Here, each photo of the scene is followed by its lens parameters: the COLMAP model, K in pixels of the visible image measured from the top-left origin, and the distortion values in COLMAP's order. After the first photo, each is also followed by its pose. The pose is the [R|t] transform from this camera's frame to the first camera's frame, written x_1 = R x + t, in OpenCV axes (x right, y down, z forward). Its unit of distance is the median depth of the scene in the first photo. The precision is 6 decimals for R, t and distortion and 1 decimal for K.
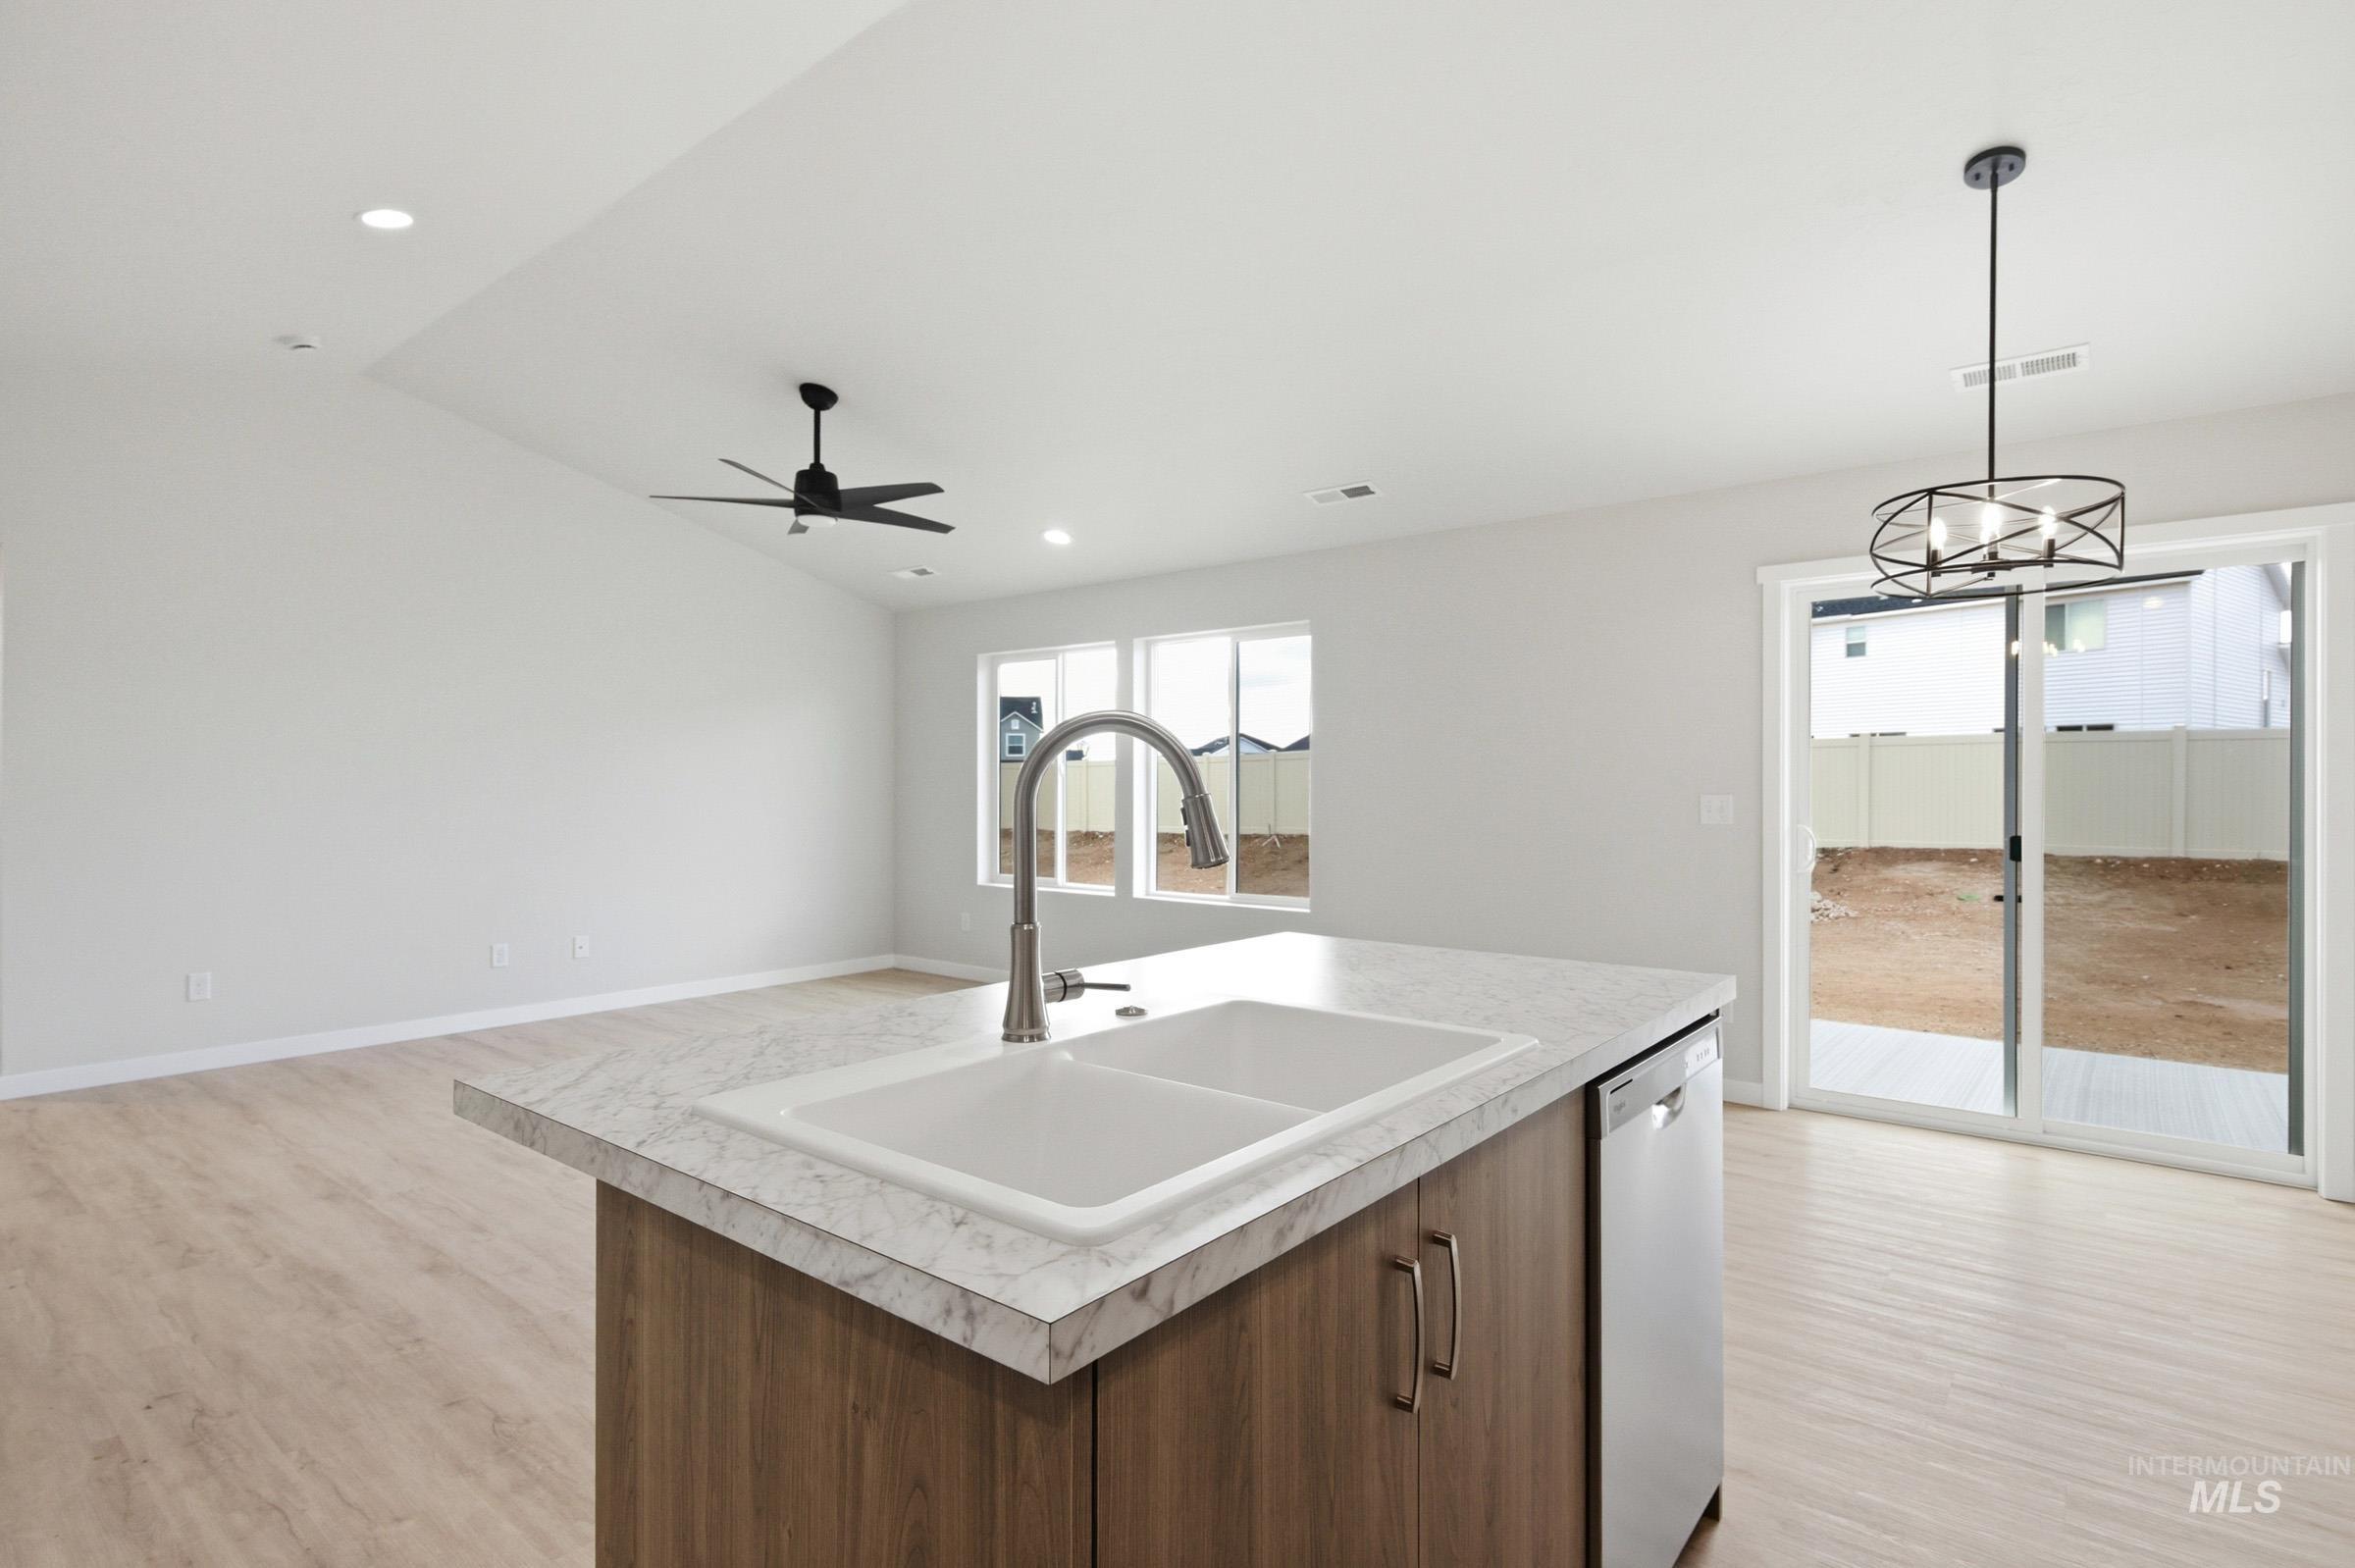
lens RADIAL K [[1143.8, 0, 1177.6], [0, 1143.8, 801.1], [0, 0, 1]] dist [0.014222, -0.007265]
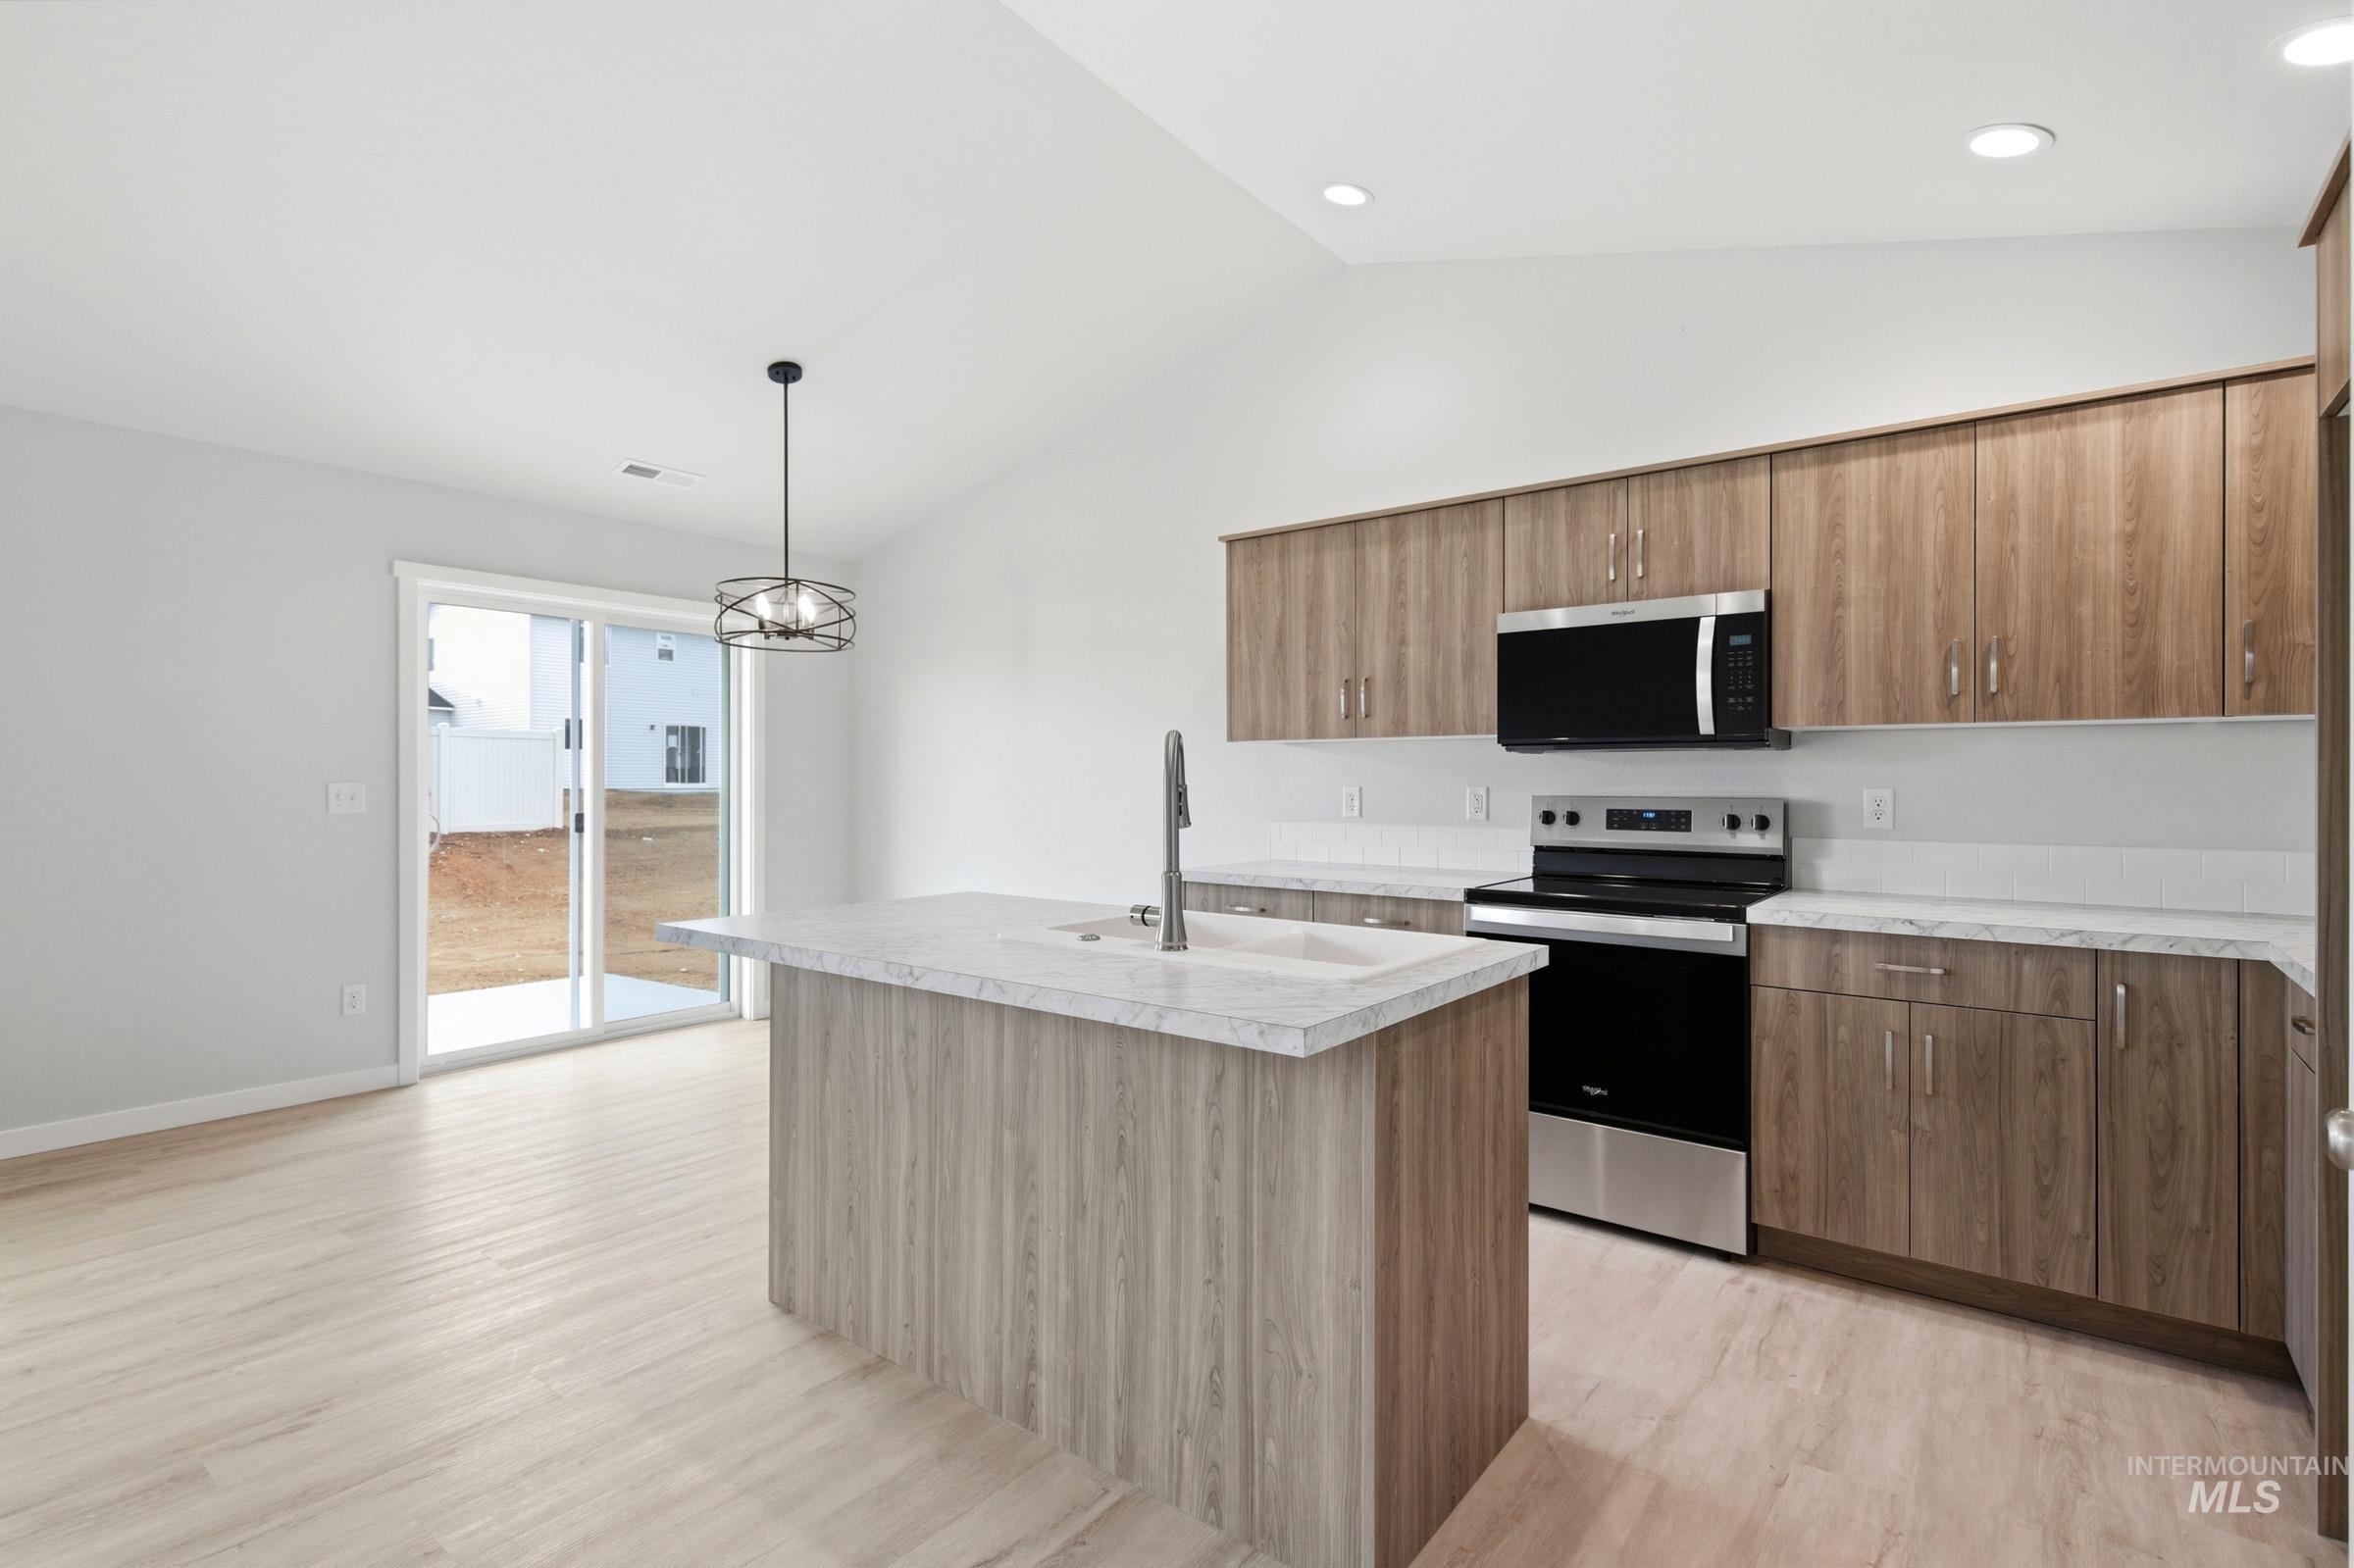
lens RADIAL K [[1104.7, 0, 1177.0], [0, 1104.7, 784.0], [0, 0, 1]] dist [0.014690, -0.006765]
pose [[-0.016702, -0.005158, 0.999847, -0.543238], [0.007505, 0.999958, 0.005284, -0.004501], [-0.999832, 0.007592, -0.016663, 0.351803]]
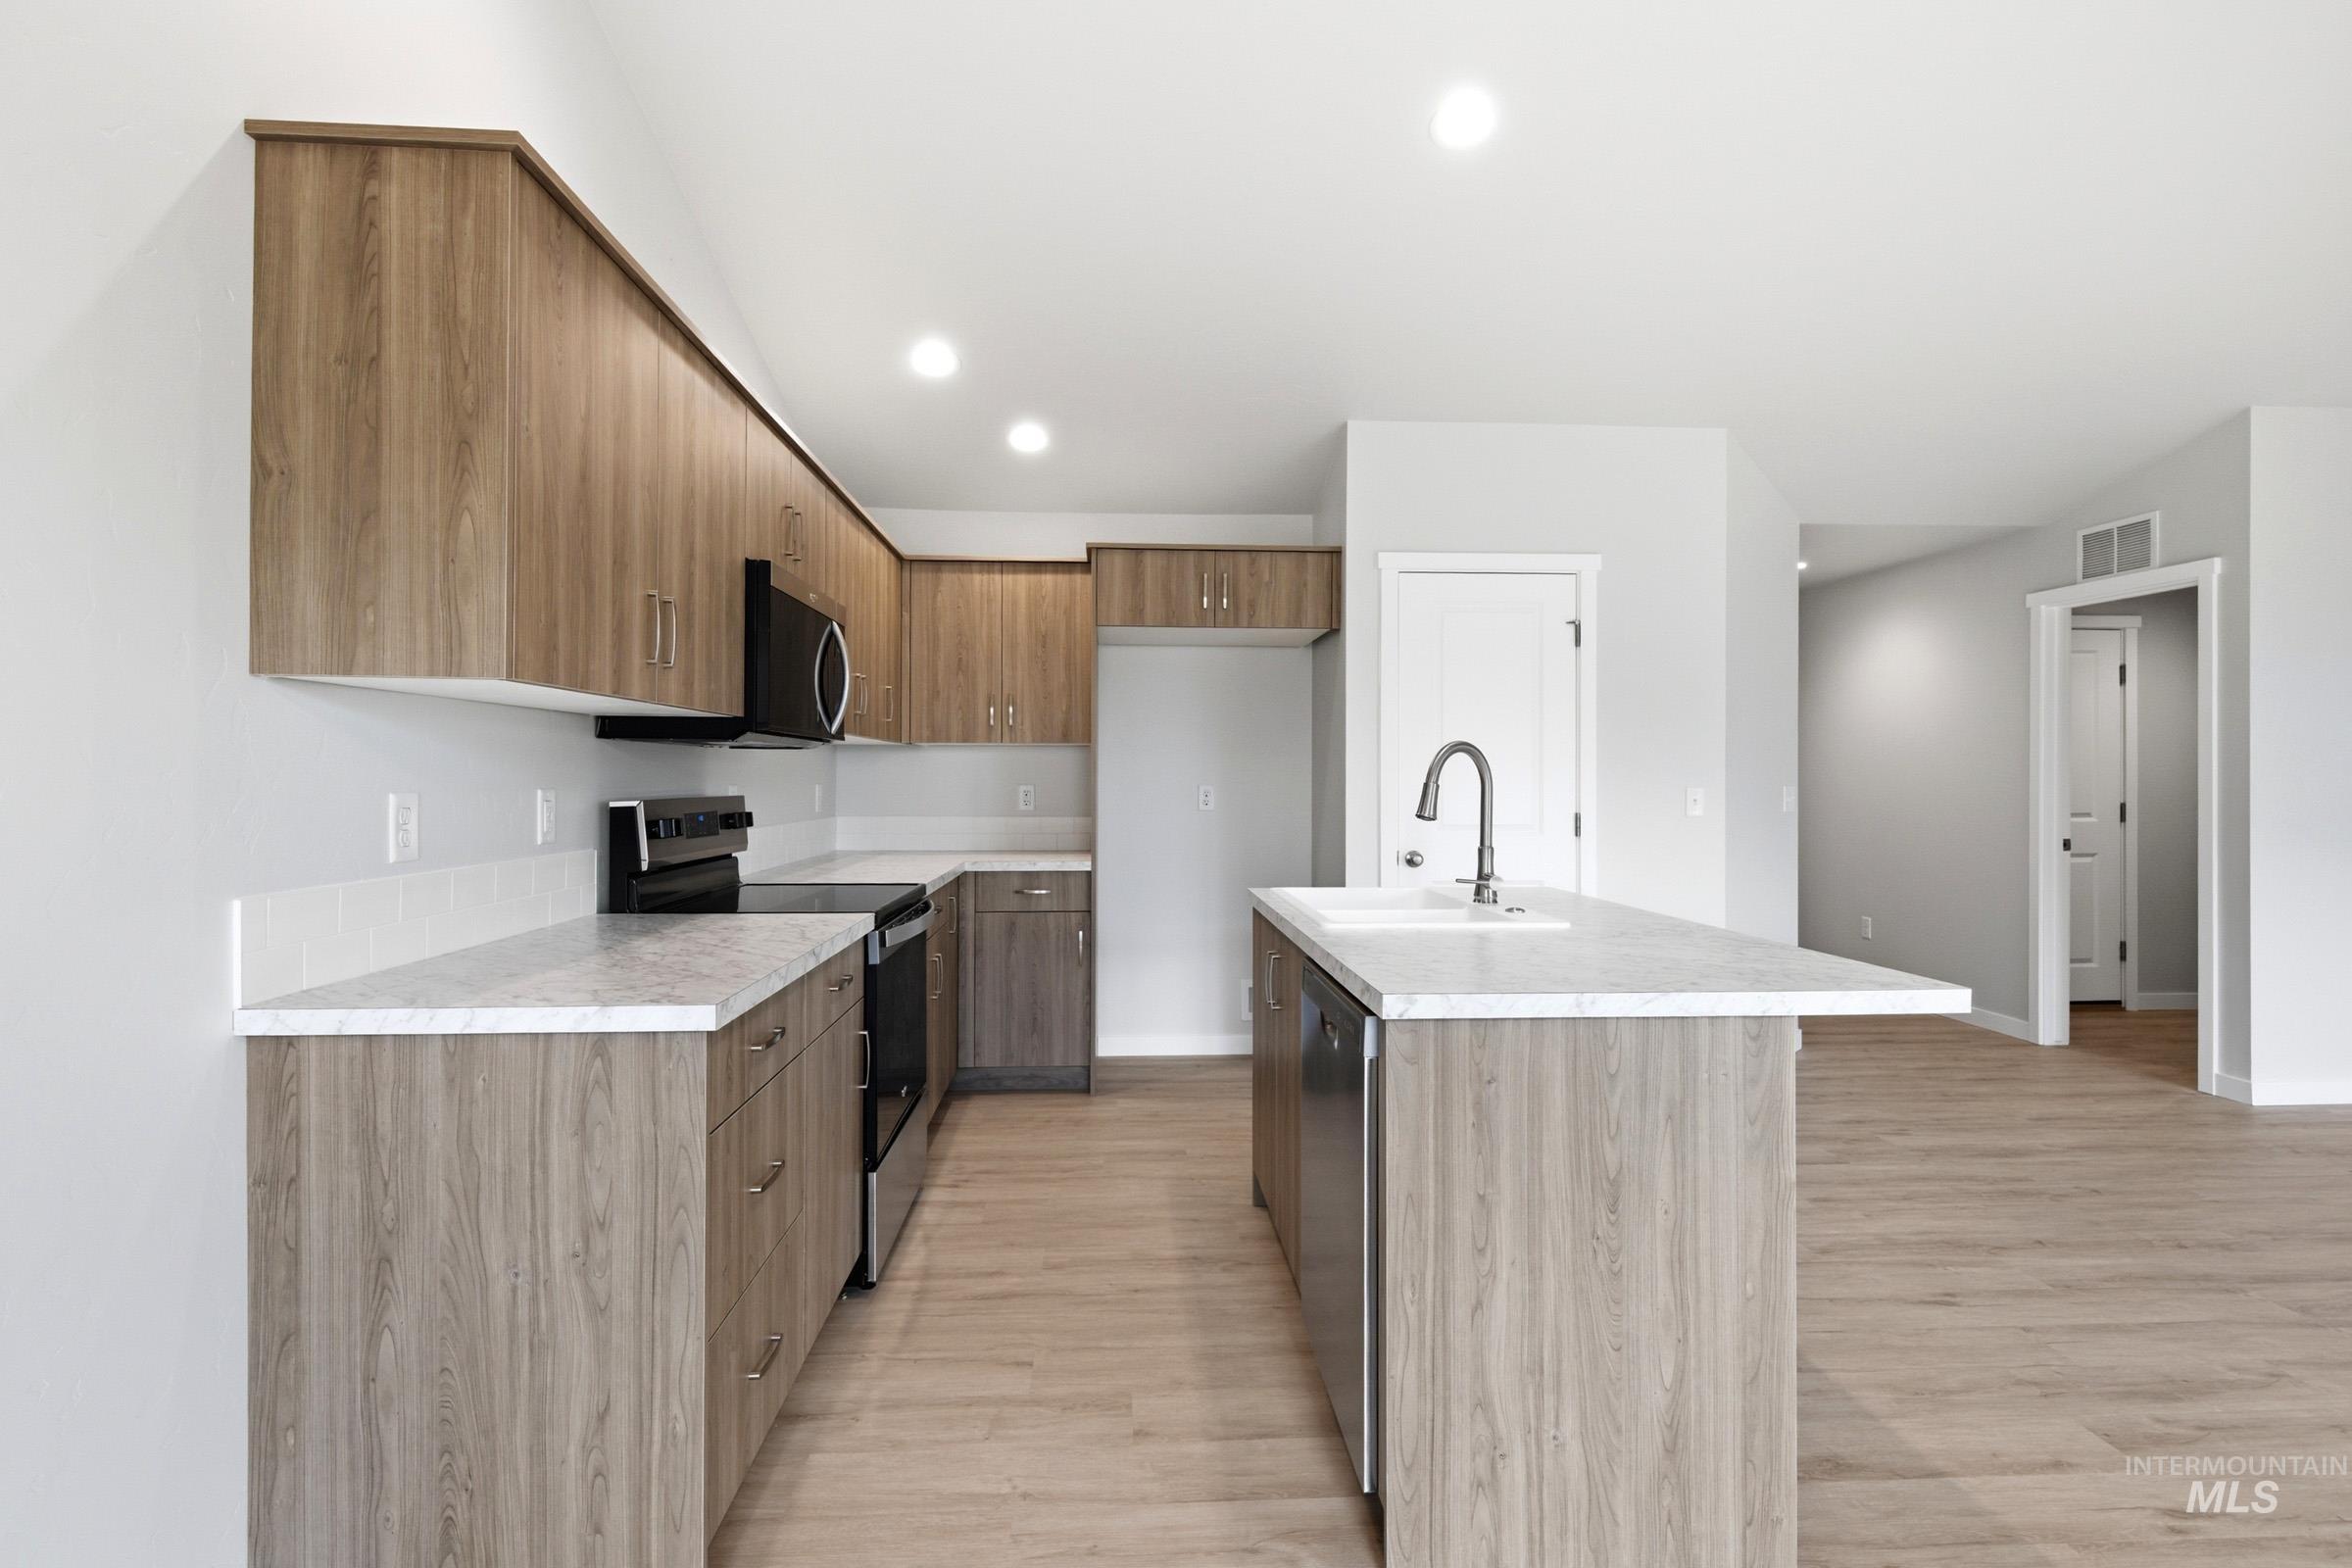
lens RADIAL K [[1137.2, 0, 1176.0], [0, 1137.2, 784.0], [0, 0, 1]] dist [0.018372, -0.009433]
pose [[-0.742917, -0.000314, -0.669383, 0.567599], [-0.009465, 0.999905, 0.010036, -0.006421], [0.669317, 0.013791, -0.742849, 0.742577]]
